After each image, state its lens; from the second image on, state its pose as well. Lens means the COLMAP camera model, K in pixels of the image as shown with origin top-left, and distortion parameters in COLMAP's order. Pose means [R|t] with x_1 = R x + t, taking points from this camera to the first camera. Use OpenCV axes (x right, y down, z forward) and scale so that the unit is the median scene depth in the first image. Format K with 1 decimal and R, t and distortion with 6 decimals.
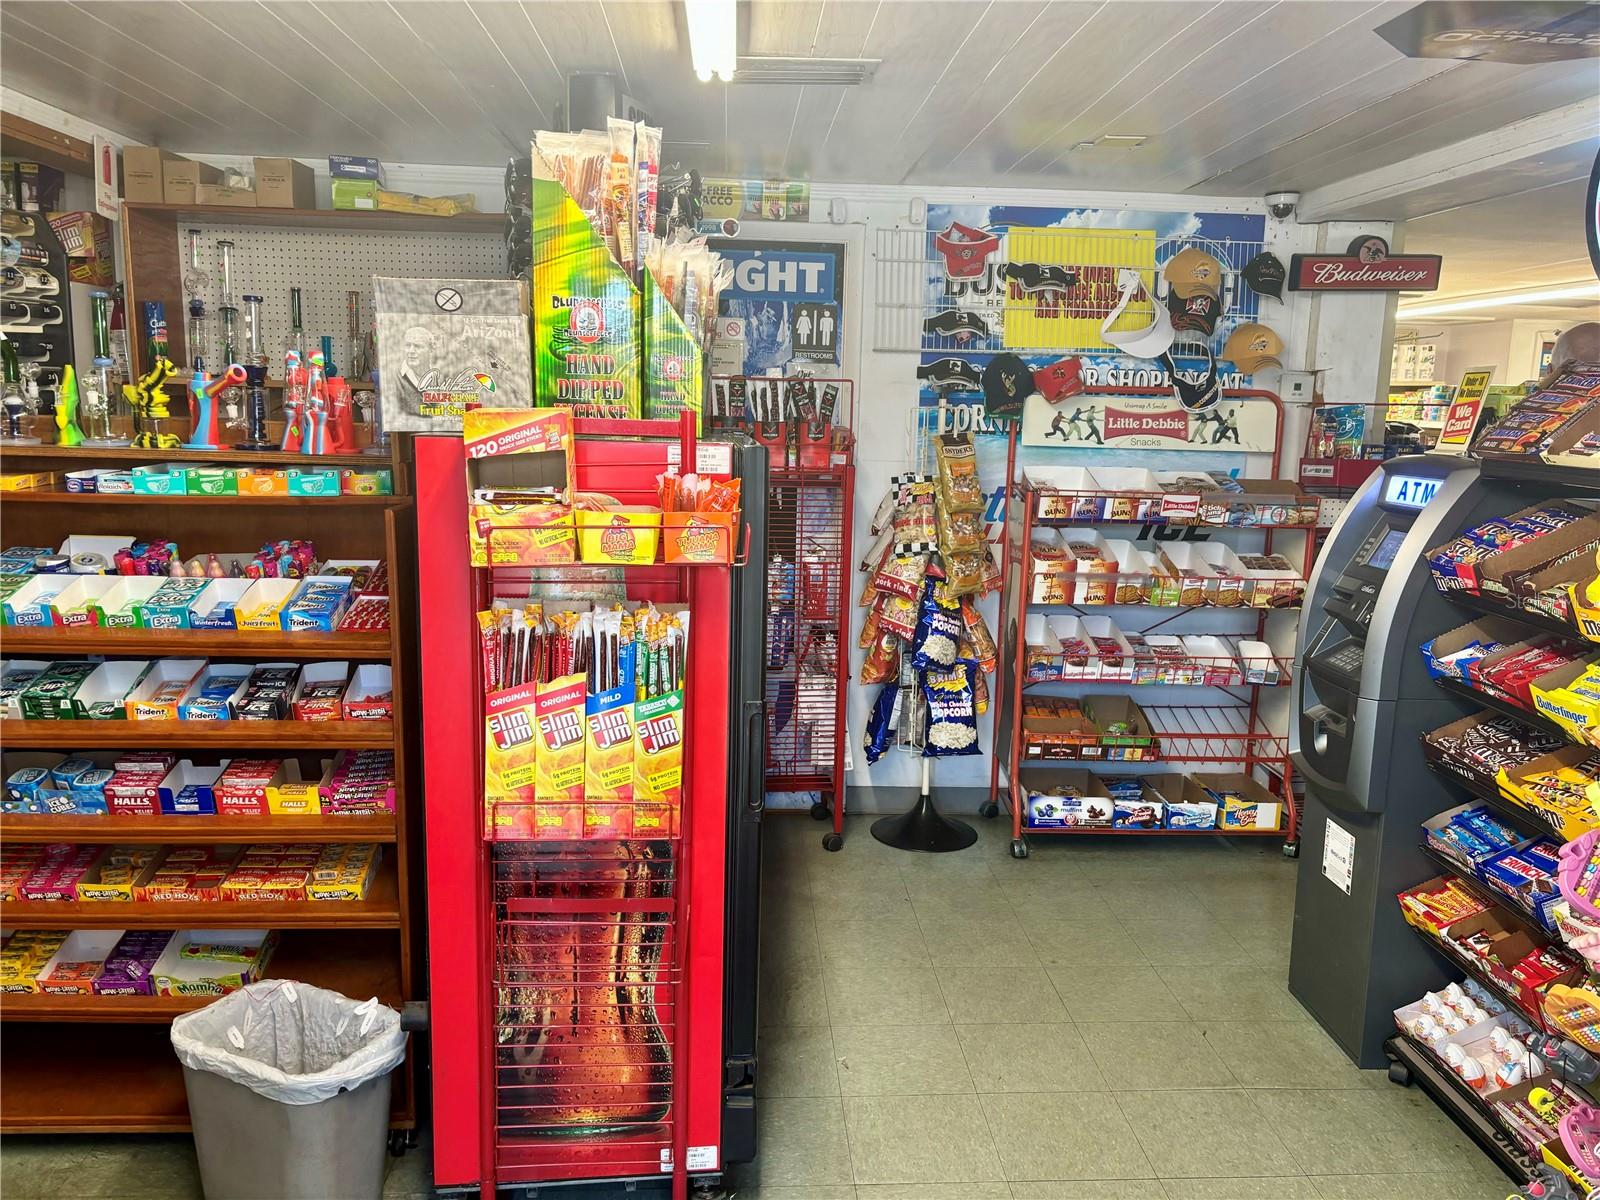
lens RADIAL K [[1223.9, 0, 800.2], [0, 1223.9, 572.4], [0, 0, 1]] dist [0.030733, -0.009336]
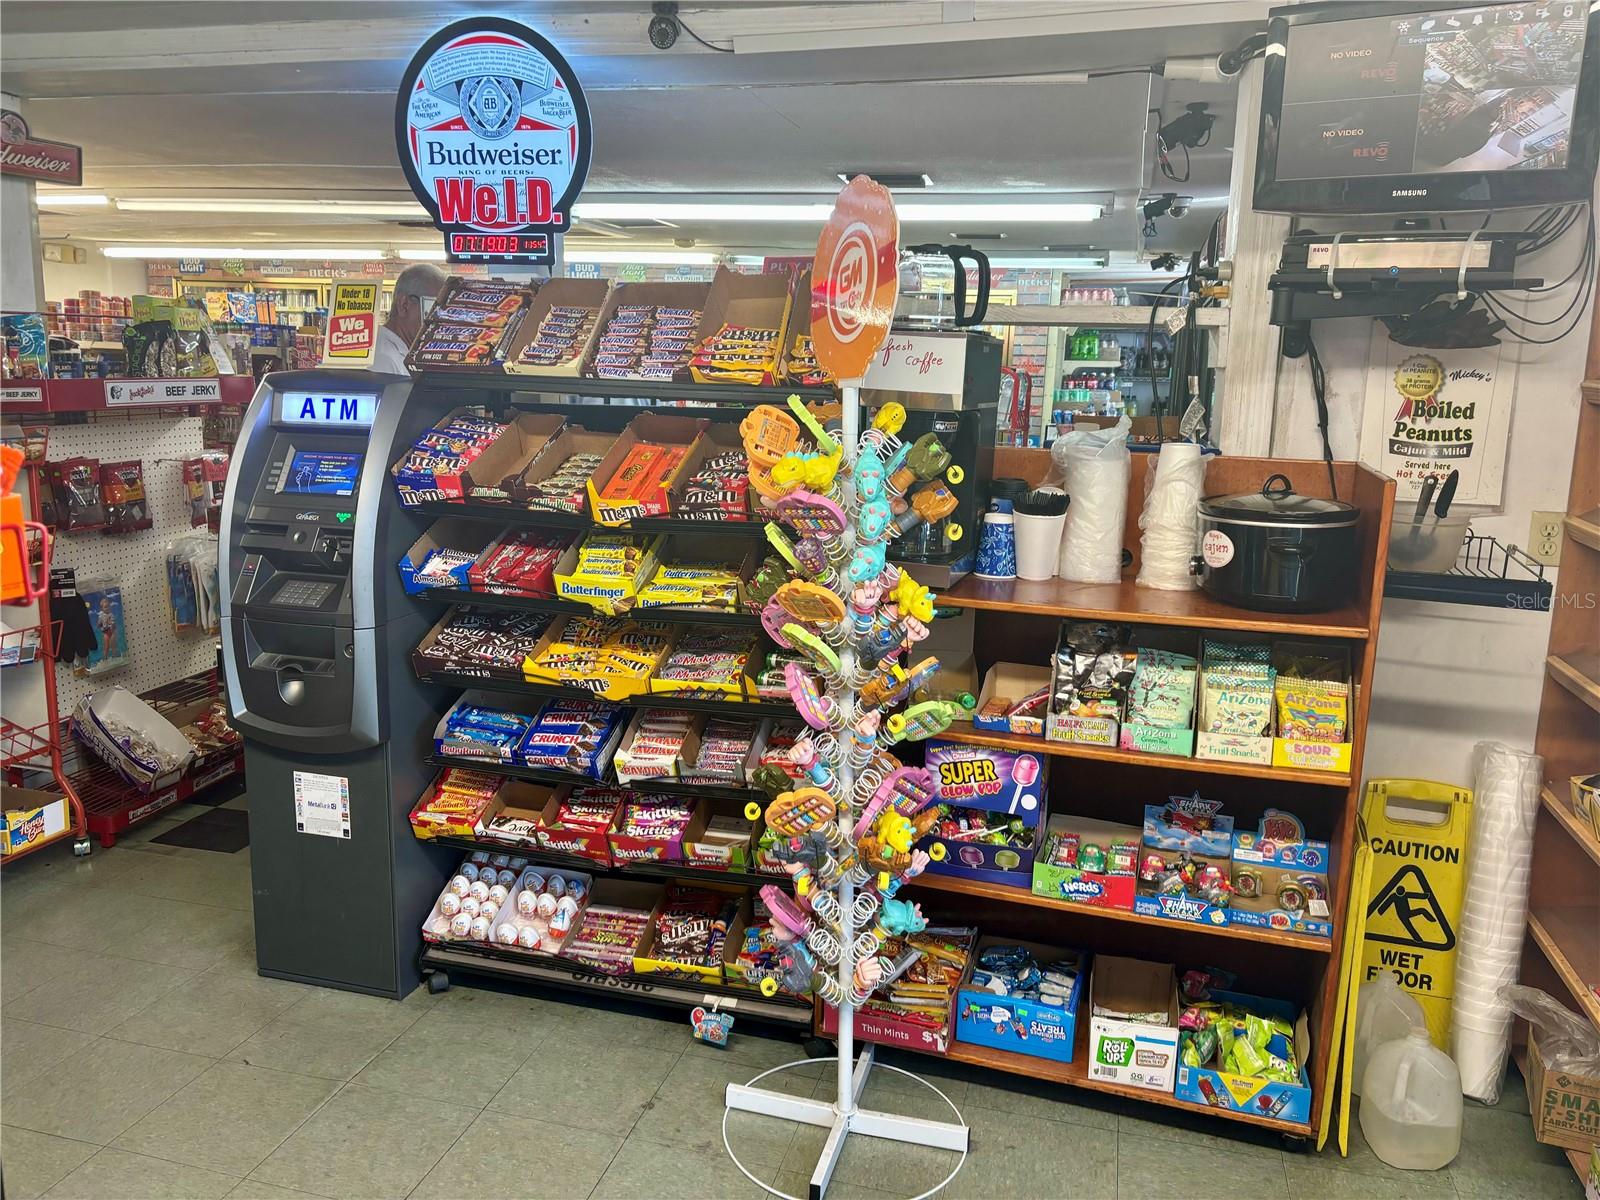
lens RADIAL K [[1223.9, 0, 800.2], [0, 1223.9, 572.4], [0, 0, 1]] dist [0.030733, -0.009336]
pose [[0.309543, -0.174792, 0.934682, -0.312403], [0.115866, 0.982569, 0.145376, -0.038726], [-0.943800, 0.063298, 0.324400, 0.373267]]
